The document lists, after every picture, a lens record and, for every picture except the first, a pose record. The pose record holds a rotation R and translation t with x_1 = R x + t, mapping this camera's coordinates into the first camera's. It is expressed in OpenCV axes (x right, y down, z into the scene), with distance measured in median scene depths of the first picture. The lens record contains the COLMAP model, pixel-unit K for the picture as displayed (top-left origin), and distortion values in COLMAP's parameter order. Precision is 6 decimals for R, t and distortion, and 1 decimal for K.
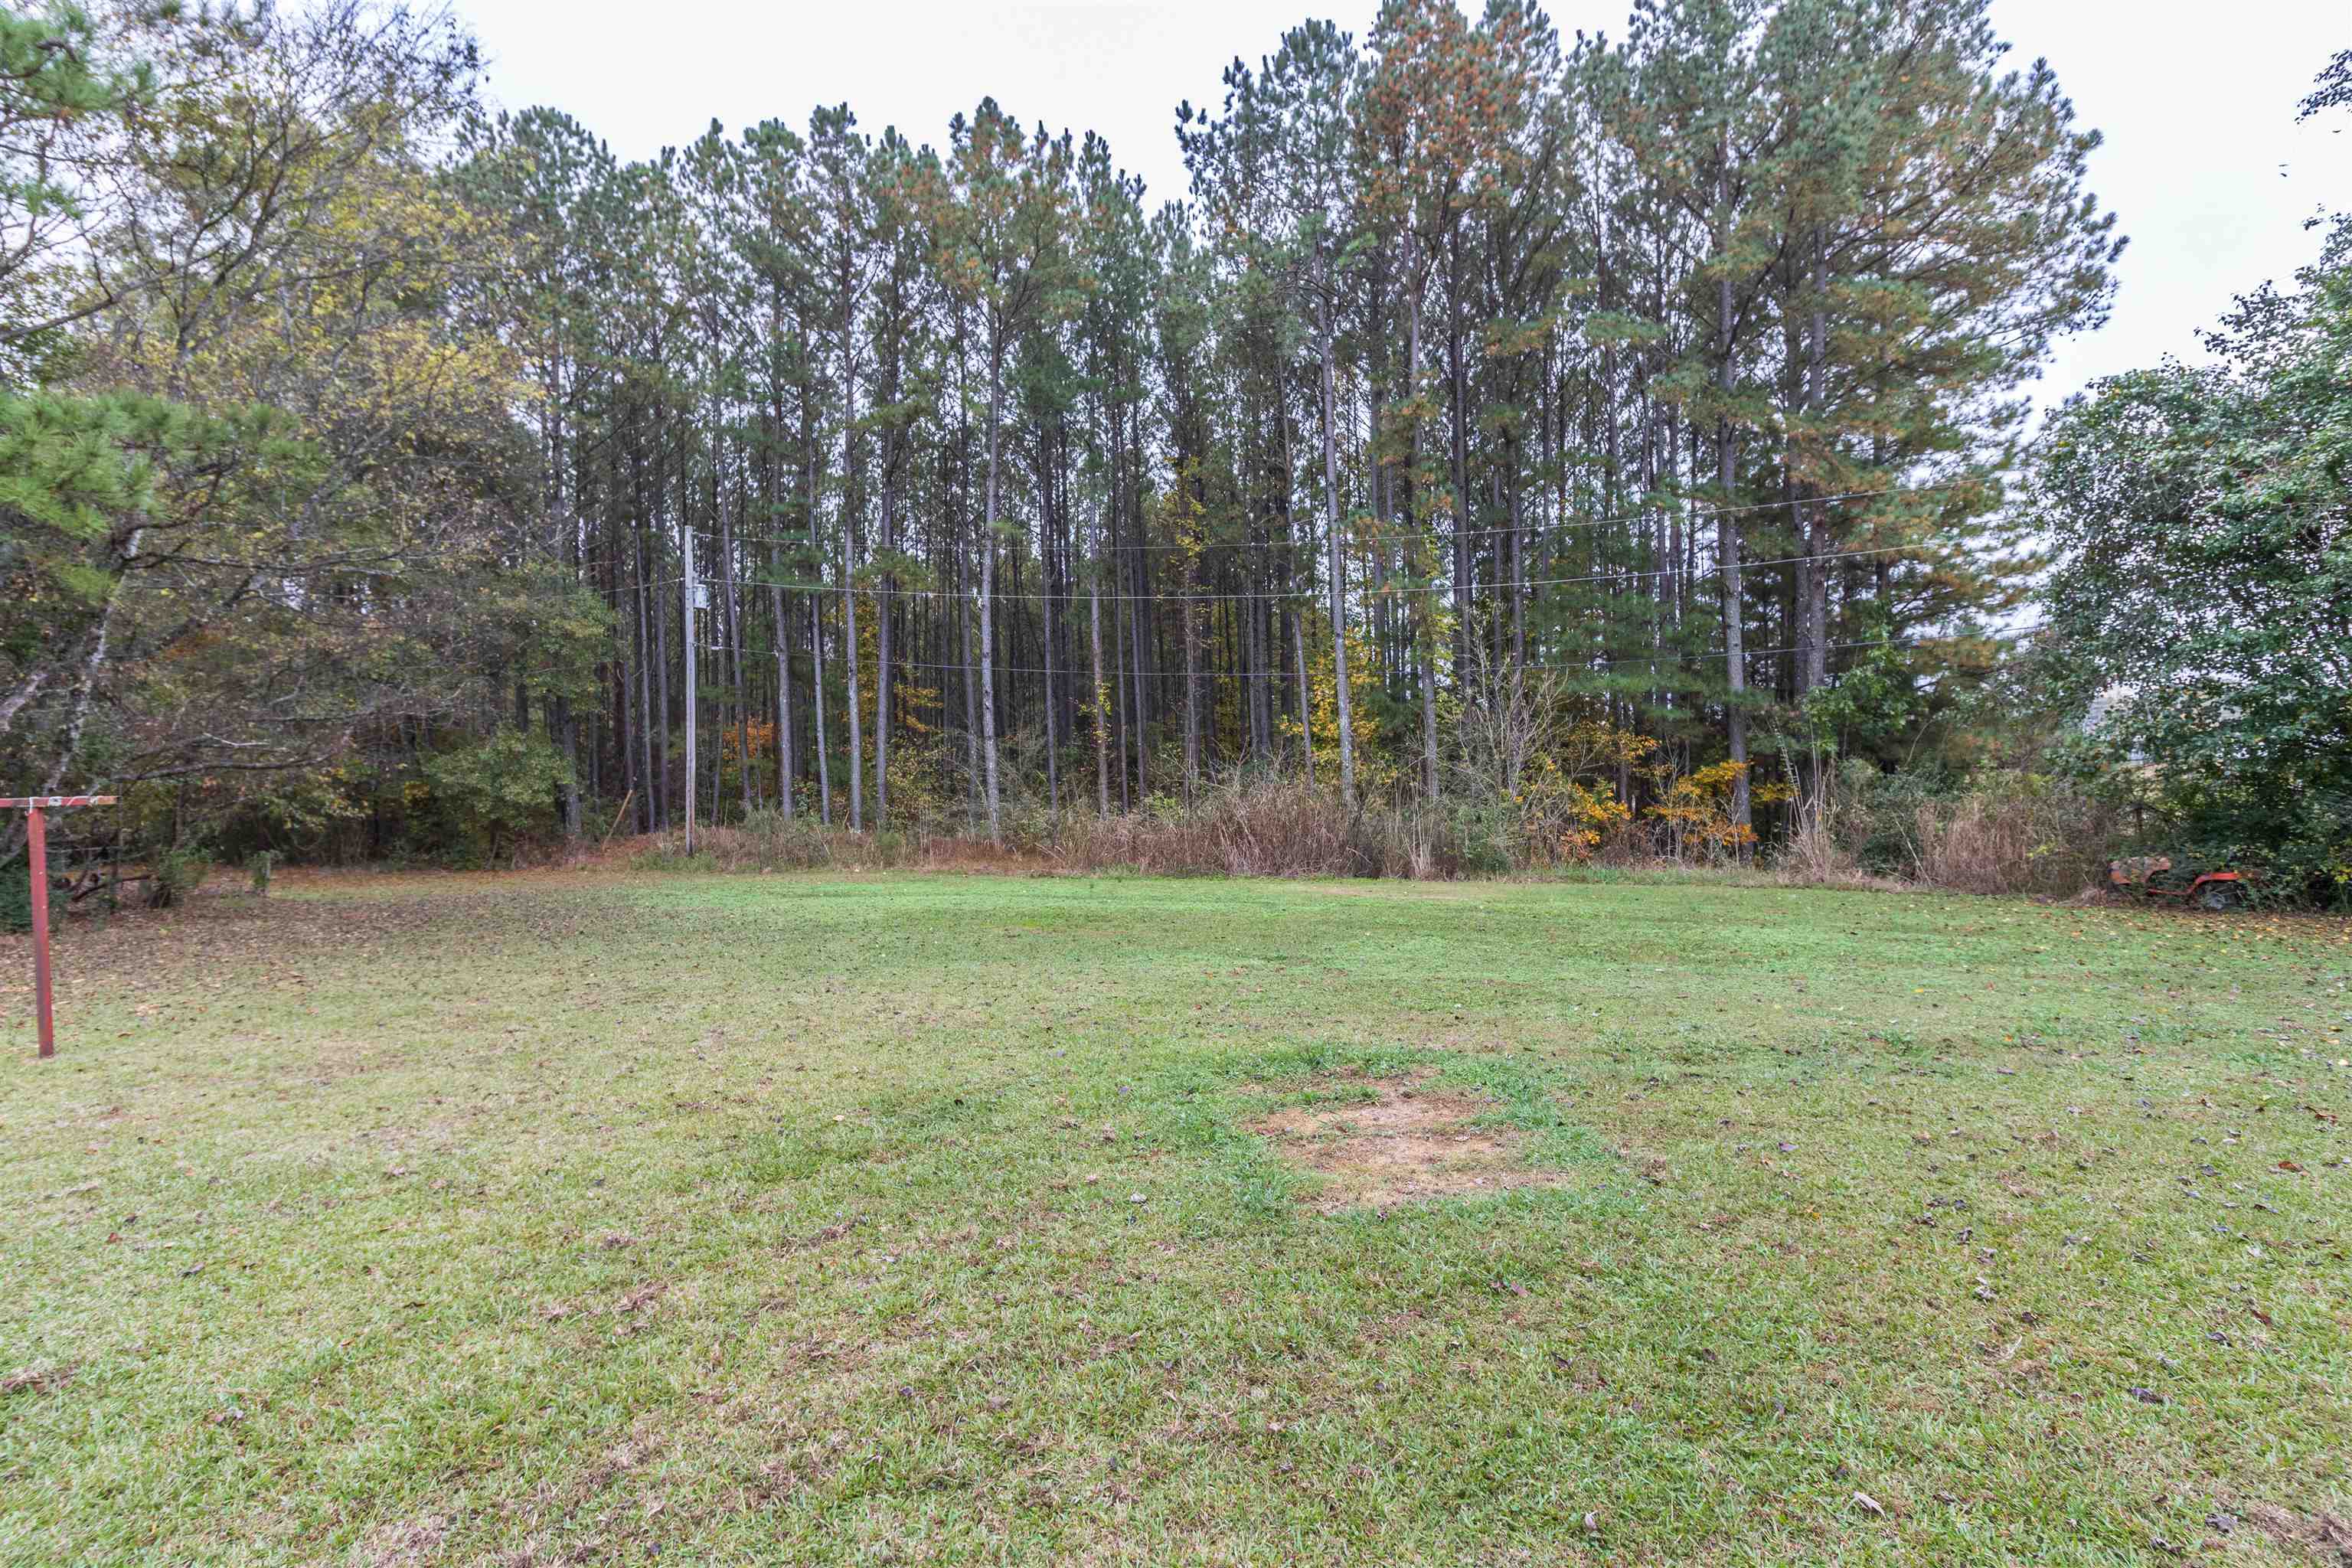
lens RADIAL K [[1113.0, 0, 1181.0], [0, 1113.0, 766.9], [0, 0, 1]] dist [-0.003553, -0.000265]
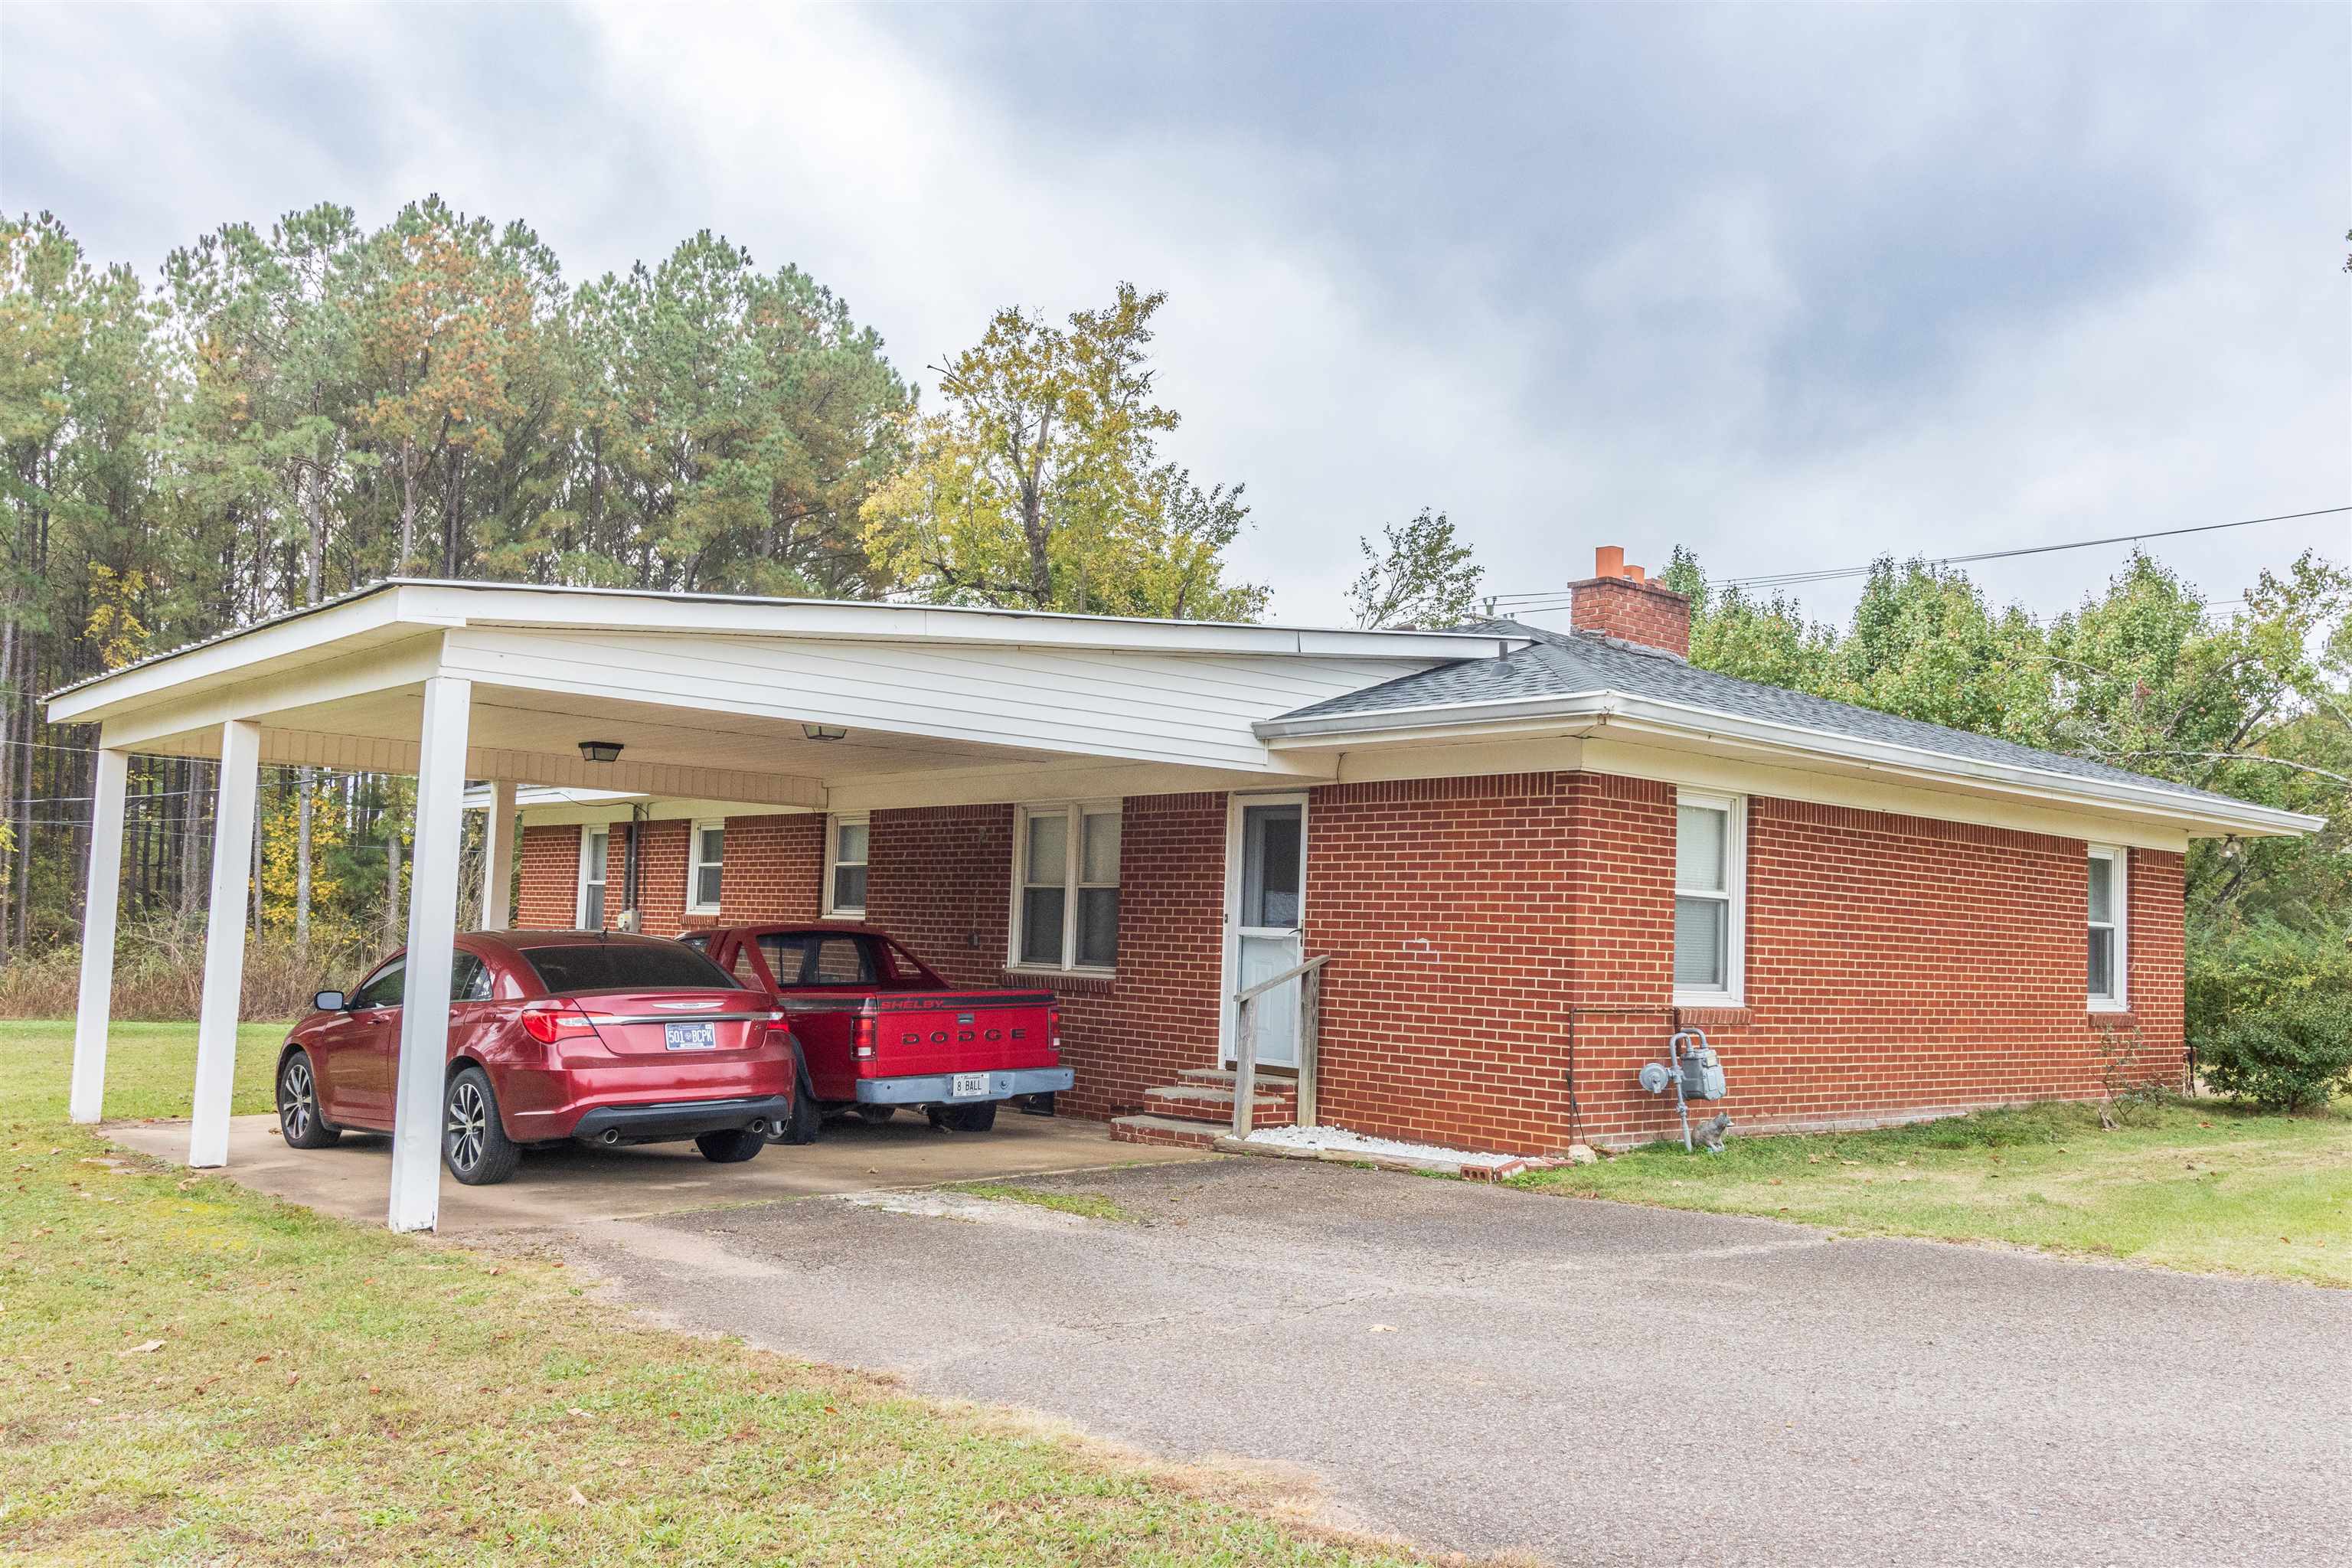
lens RADIAL K [[1849.3, 0, 1190.5], [0, 1849.3, 784.3], [0, 0, 1]] dist [-0.000543, 0.000336]
pose [[0.805998, 0.081923, 0.586222, -0.185080], [-0.035736, 0.995304, -0.089958, -0.006224], [-0.590839, 0.051557, 0.805140, -0.784092]]
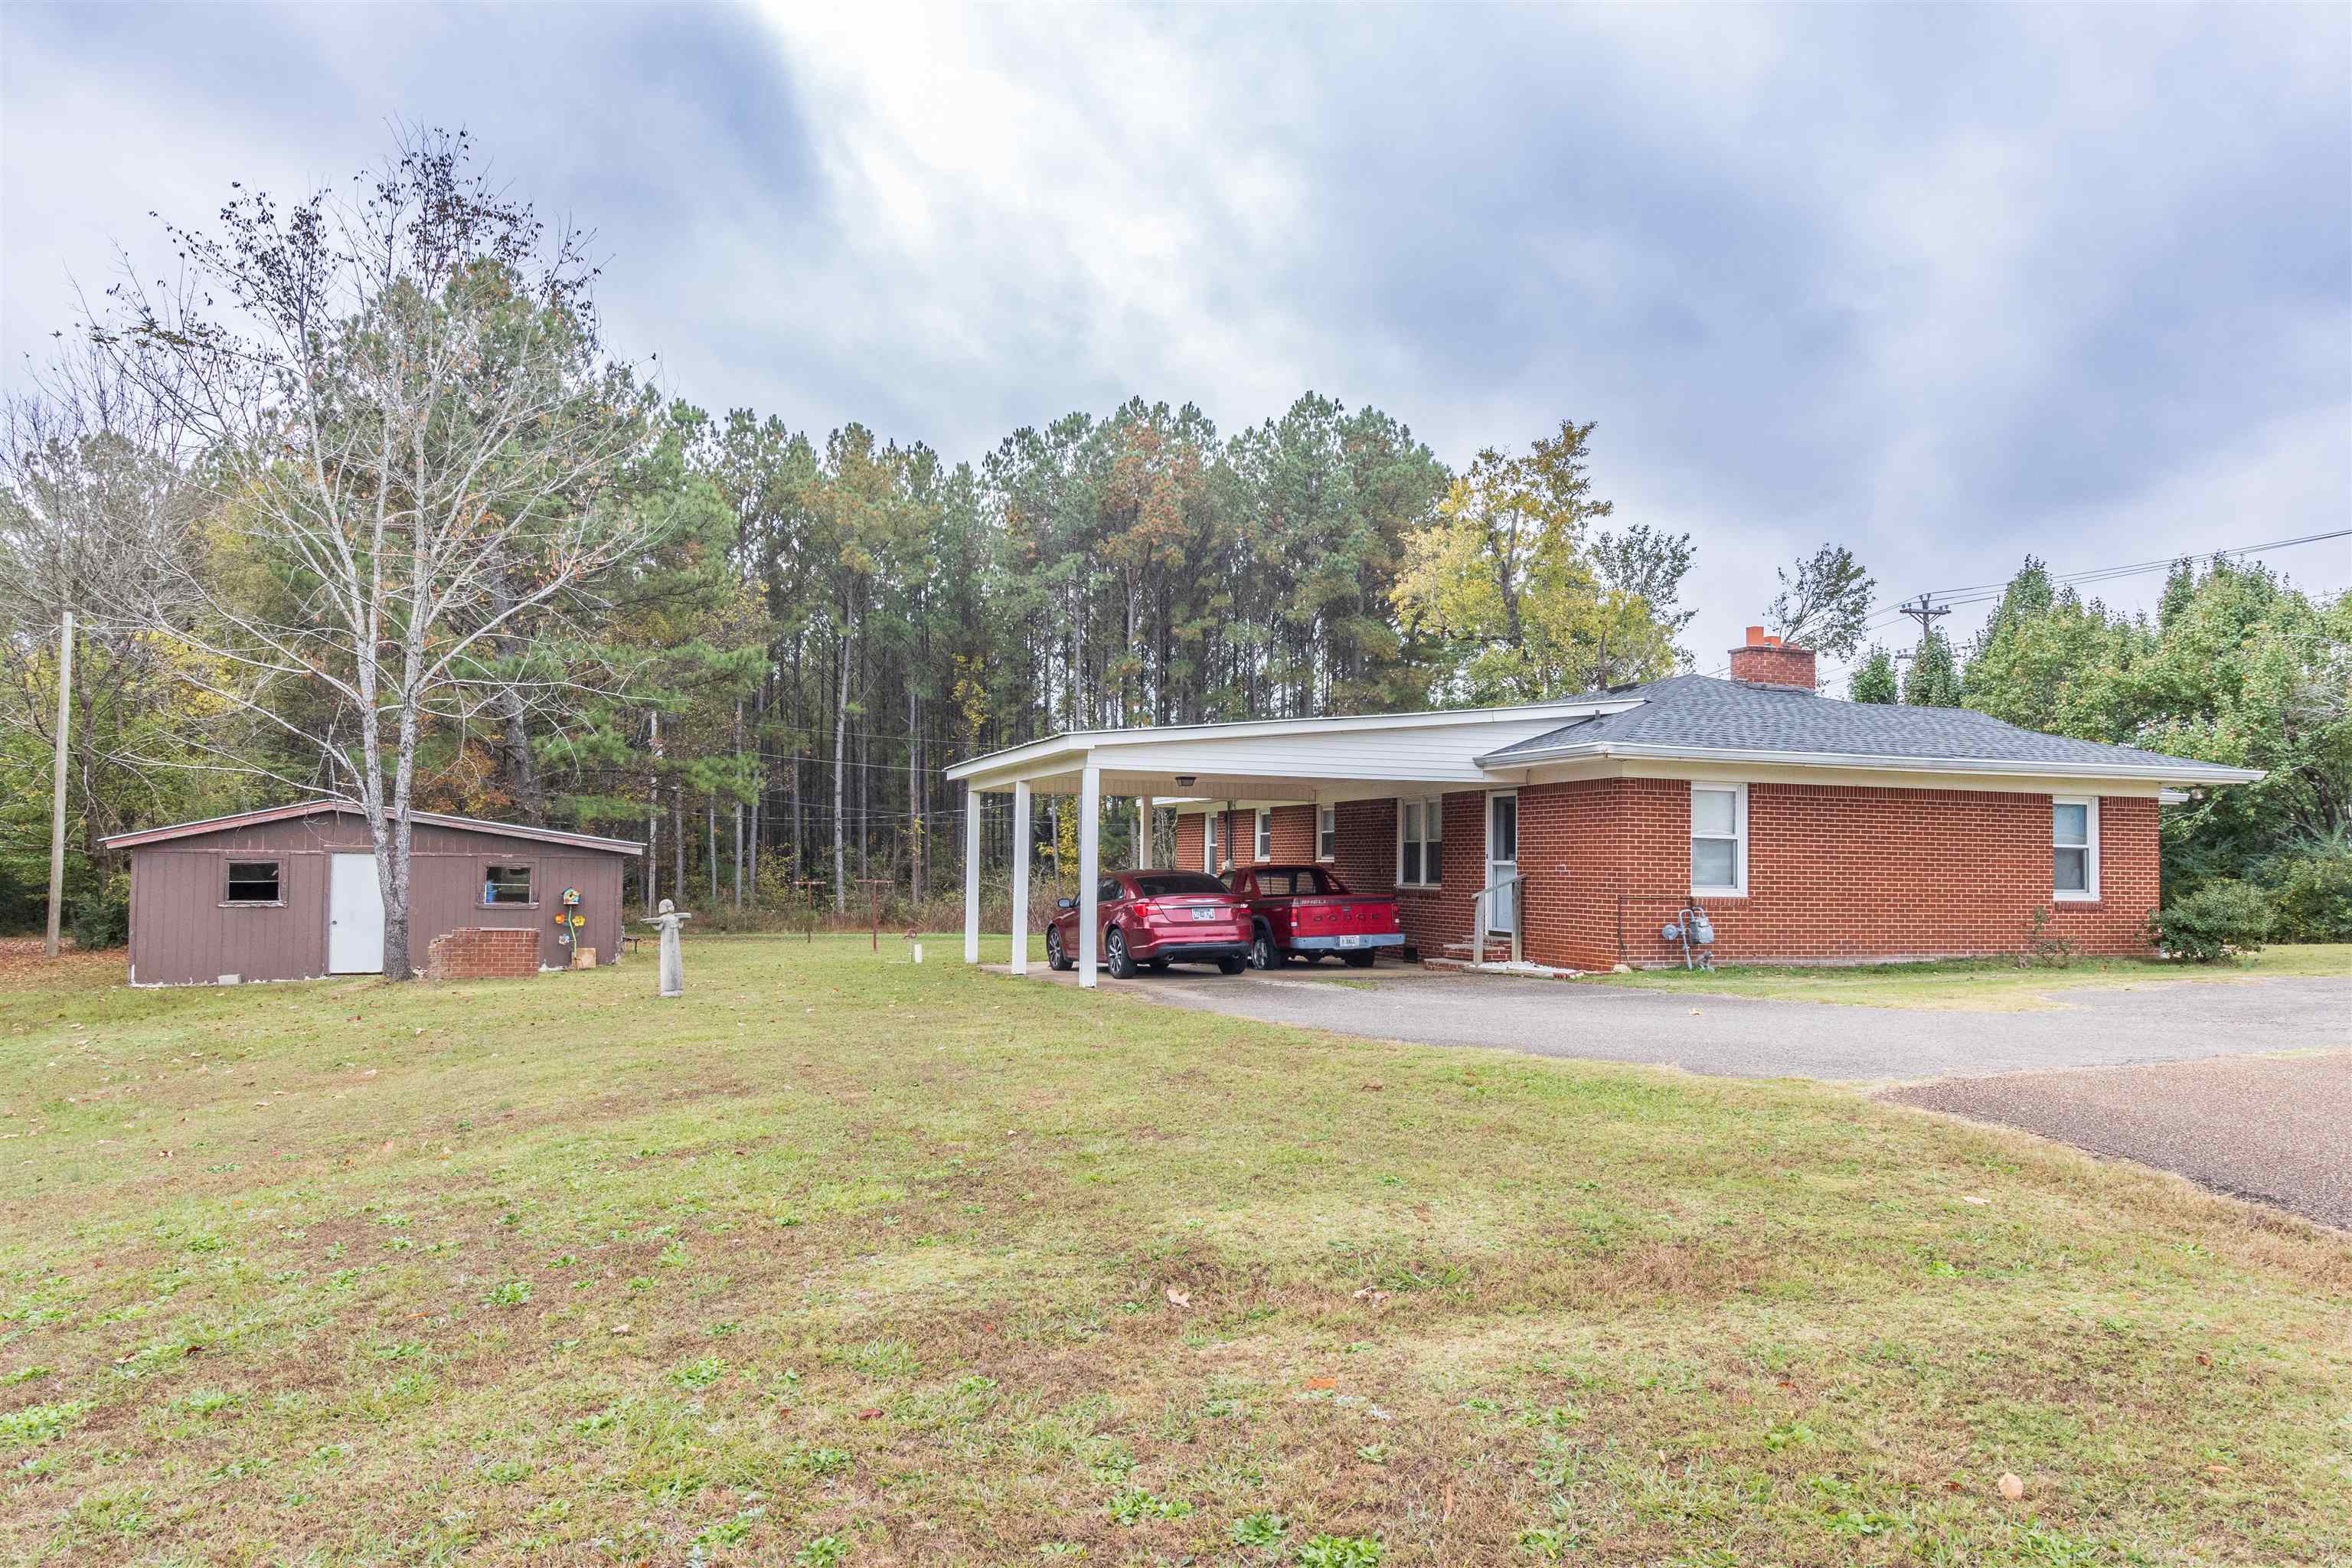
lens RADIAL K [[1382.5, 0, 1171.3], [0, 1382.5, 778.1], [0, 0, 1]] dist [-0.003382, -0.001009]
pose [[0.969976, 0.032625, 0.241003, -0.246001], [-0.016374, 0.997473, -0.069127, -0.000735], [-0.242649, 0.063106, 0.968059, -1.350737]]
